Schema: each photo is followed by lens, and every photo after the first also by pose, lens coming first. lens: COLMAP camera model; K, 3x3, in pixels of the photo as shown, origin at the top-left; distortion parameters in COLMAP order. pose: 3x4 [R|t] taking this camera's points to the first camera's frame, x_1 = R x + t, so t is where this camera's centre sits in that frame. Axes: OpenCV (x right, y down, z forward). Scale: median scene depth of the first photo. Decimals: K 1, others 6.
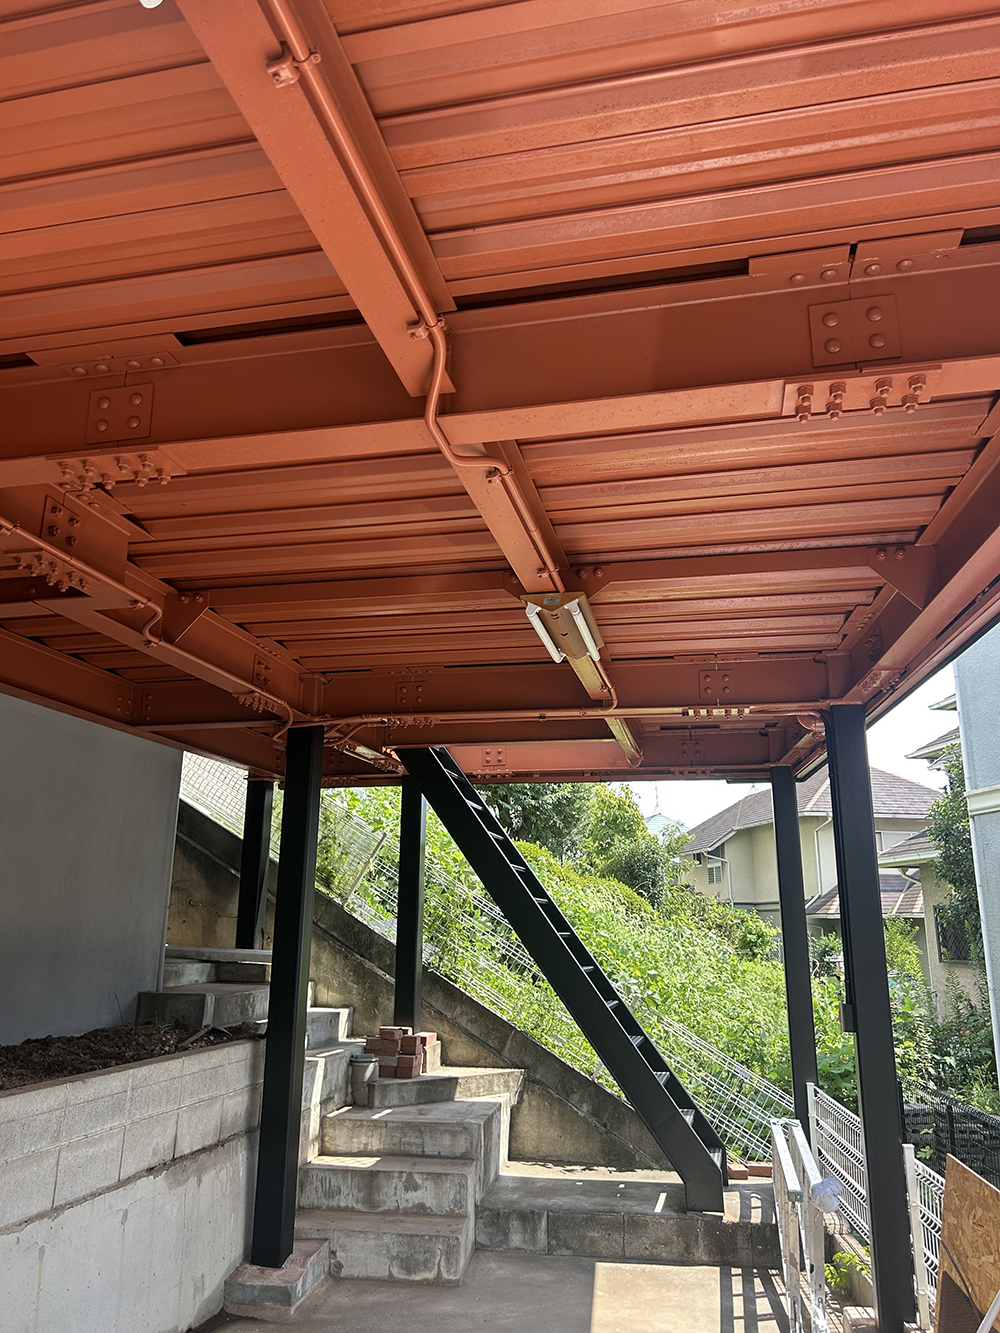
lens RADIAL K [[1002.4, 0, 499.3], [0, 1002.4, 665.6], [0, 0, 1]] dist [0.029819, -0.000171]
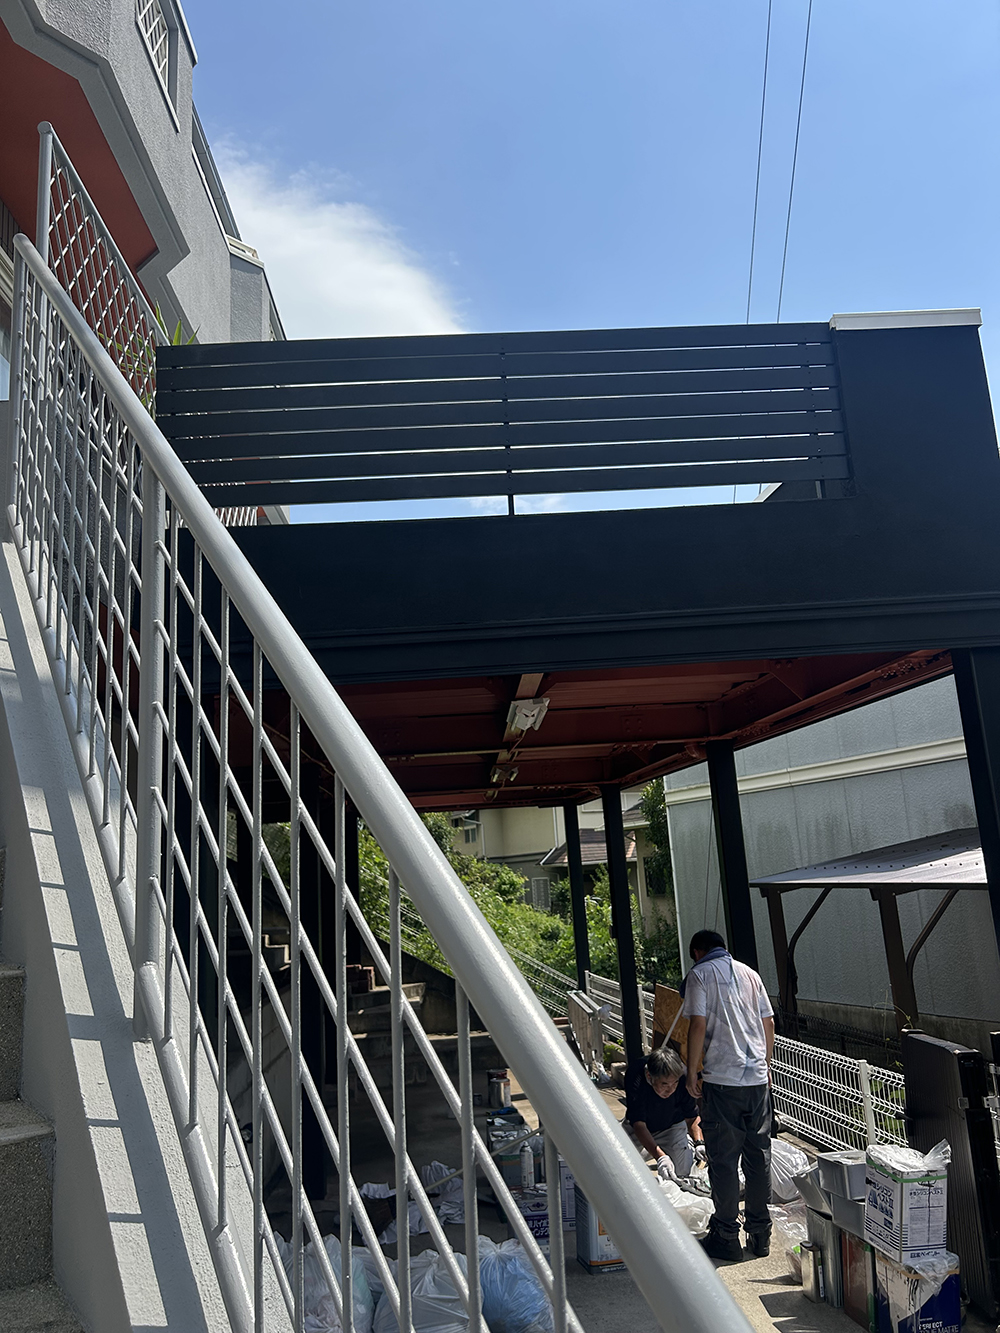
lens RADIAL K [[1002.4, 0, 502.4], [0, 1002.4, 664.8], [0, 0, 1]] dist [0.029819, -0.000171]
pose [[0.963137, -0.016620, 0.268497, -0.196491], [0.004890, 0.999006, 0.044301, -0.138698], [-0.268966, -0.041355, 0.962261, -0.426735]]
